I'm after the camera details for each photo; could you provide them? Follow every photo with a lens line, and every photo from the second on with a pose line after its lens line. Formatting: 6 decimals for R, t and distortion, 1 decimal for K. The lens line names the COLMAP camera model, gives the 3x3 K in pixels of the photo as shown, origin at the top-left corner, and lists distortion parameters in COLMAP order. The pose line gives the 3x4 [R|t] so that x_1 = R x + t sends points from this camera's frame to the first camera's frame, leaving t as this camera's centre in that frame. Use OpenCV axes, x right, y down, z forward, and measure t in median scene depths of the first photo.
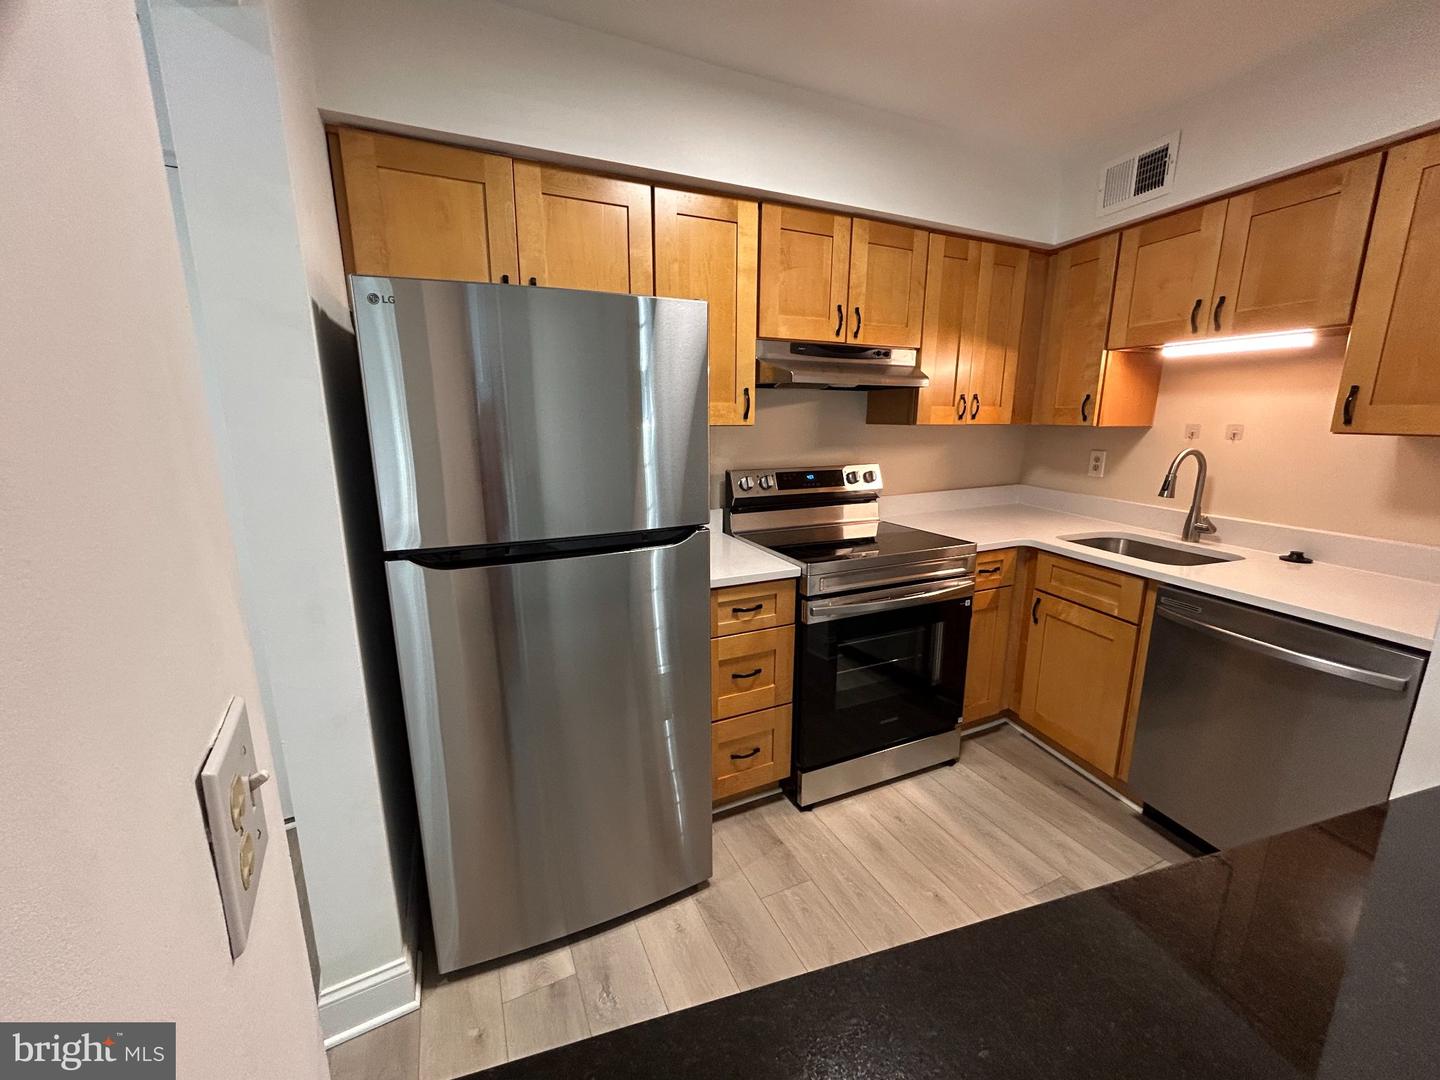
lens RADIAL K [[585.0, 0, 716.7], [0, 585.0, 533.5], [0, 0, 1]] dist [-0.000852, 0.000967]
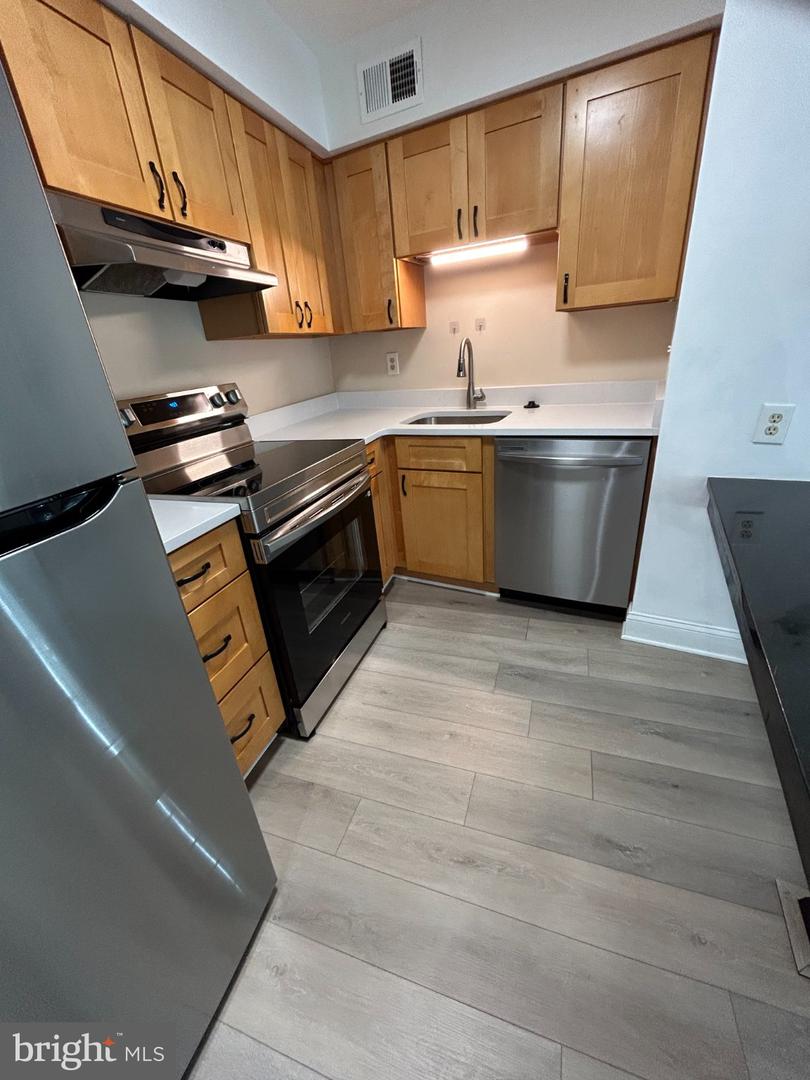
lens RADIAL K [[438.7, 0, 406.0], [0, 438.7, 538.3], [0, 0, 1]] dist [-0.000852, 0.000967]
pose [[0.693583, -0.341431, 0.634324, -0.090031], [0.226213, 0.939232, 0.258205, -0.002625], [-0.683937, -0.035594, 0.728672, 0.337799]]
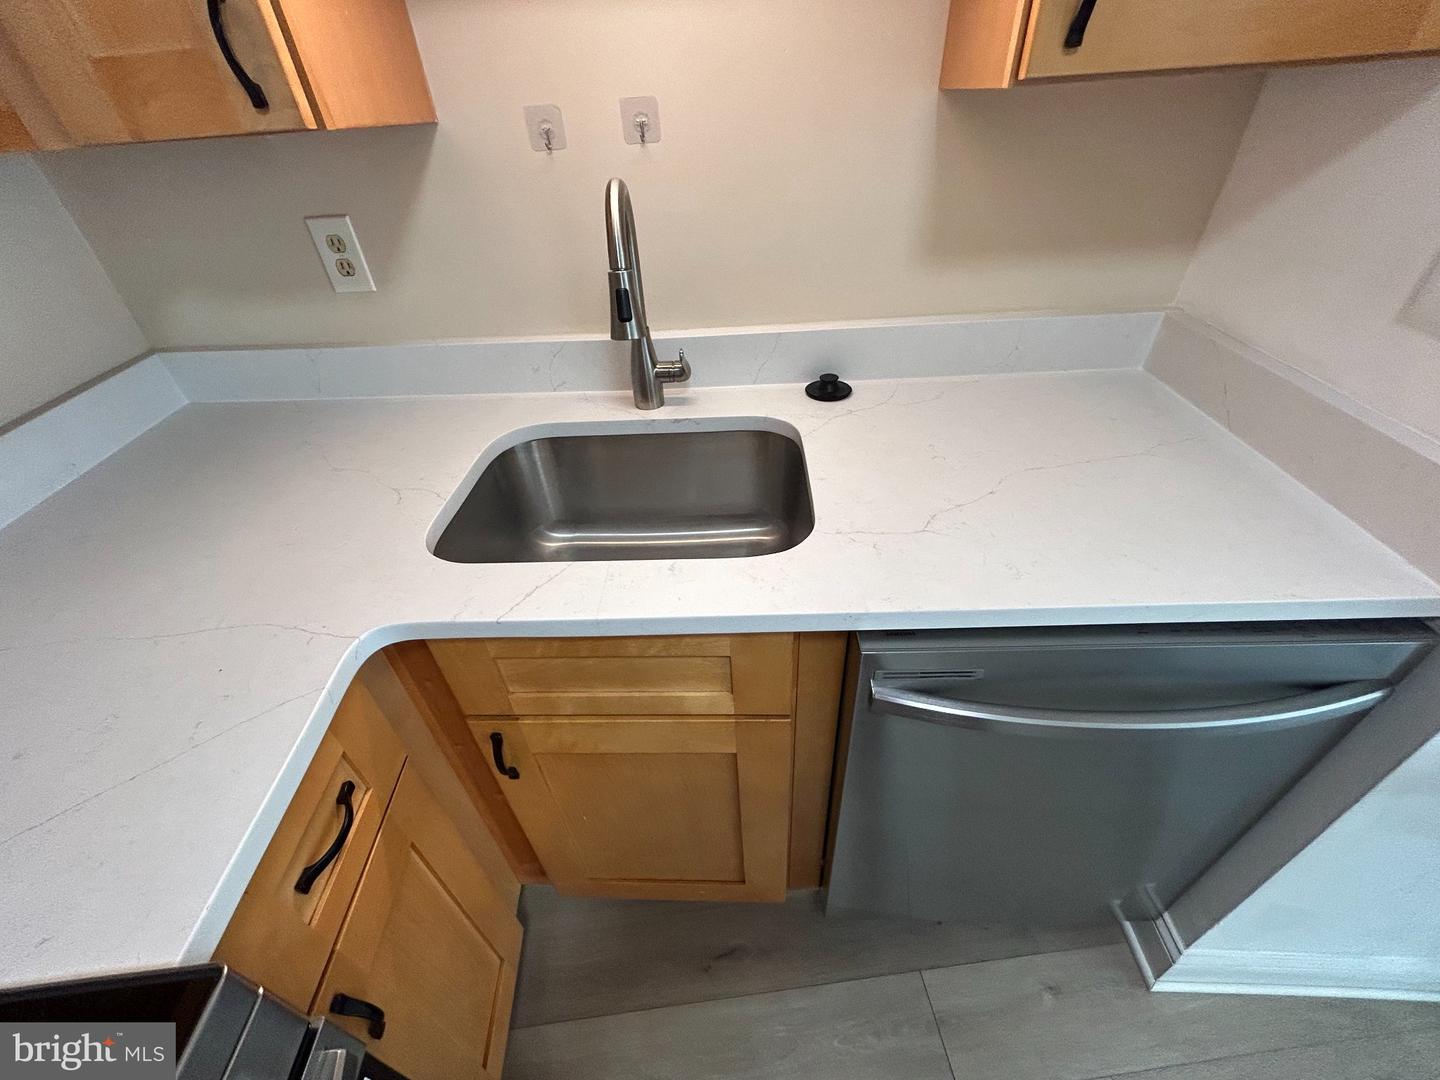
lens RADIAL K [[585.0, 0, 722.2], [0, 585.0, 537.2], [0, 0, 1]] dist [-0.000852, 0.000967]
pose [[0.329300, -0.582881, 0.742840, 0.441819], [0.249972, 0.812465, 0.526701, -0.139941], [-0.910536, 0.012247, 0.413249, 0.797639]]
